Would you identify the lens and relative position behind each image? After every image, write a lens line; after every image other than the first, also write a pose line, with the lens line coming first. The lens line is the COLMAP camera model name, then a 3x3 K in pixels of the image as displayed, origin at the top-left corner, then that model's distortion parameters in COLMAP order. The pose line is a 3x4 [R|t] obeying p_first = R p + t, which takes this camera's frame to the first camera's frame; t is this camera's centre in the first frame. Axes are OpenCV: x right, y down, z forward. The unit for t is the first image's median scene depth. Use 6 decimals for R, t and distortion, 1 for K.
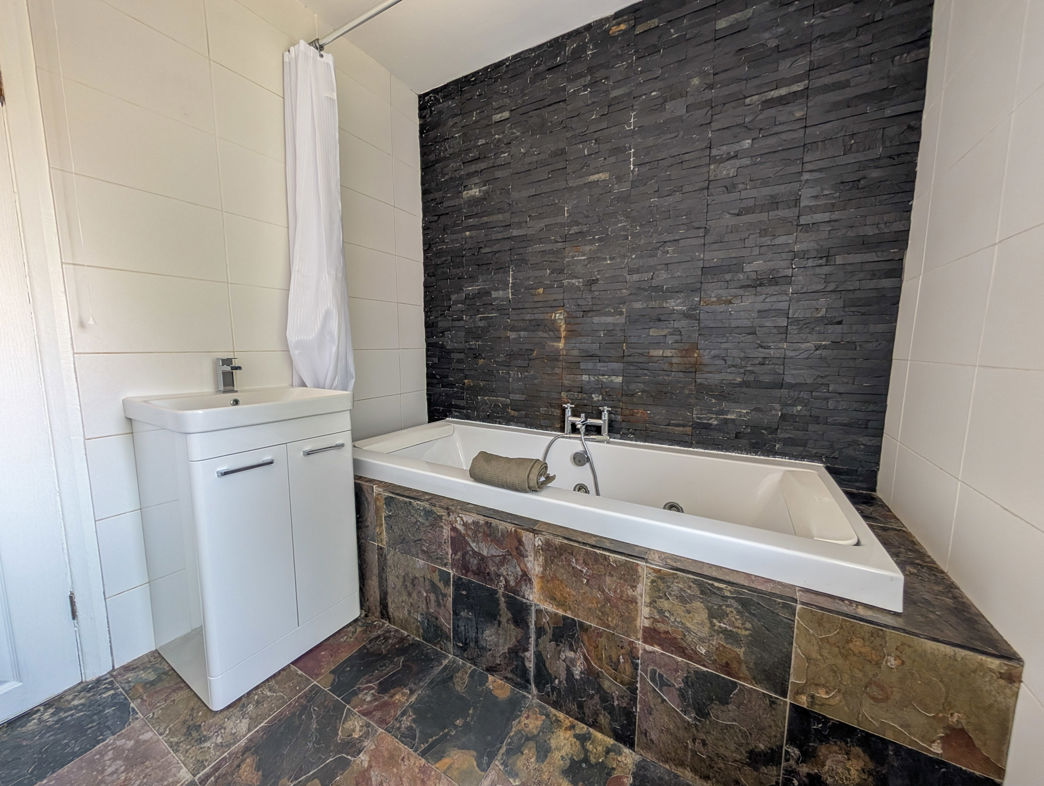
lens RADIAL K [[385.3, 0, 522.0], [0, 385.3, 393.0], [0, 0, 1]] dist [-0.000487, 0.000045]
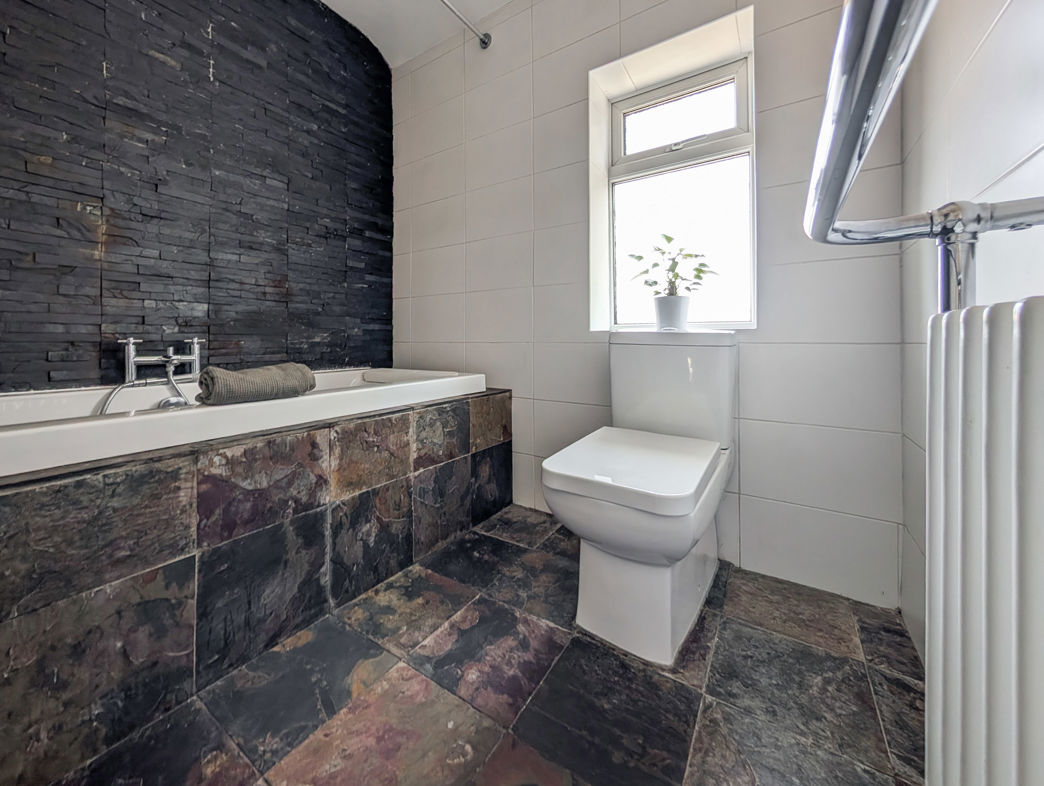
lens RADIAL K [[396.1, 0, 522.2], [0, 396.1, 338.1], [0, 0, 1]] dist [0.000541, 0.000113]
pose [[0.052181, -0.002903, 0.998633, -0.929513], [0.125614, 0.992072, -0.003679, 0.197391], [-0.990706, 0.125634, 0.052132, 0.418880]]
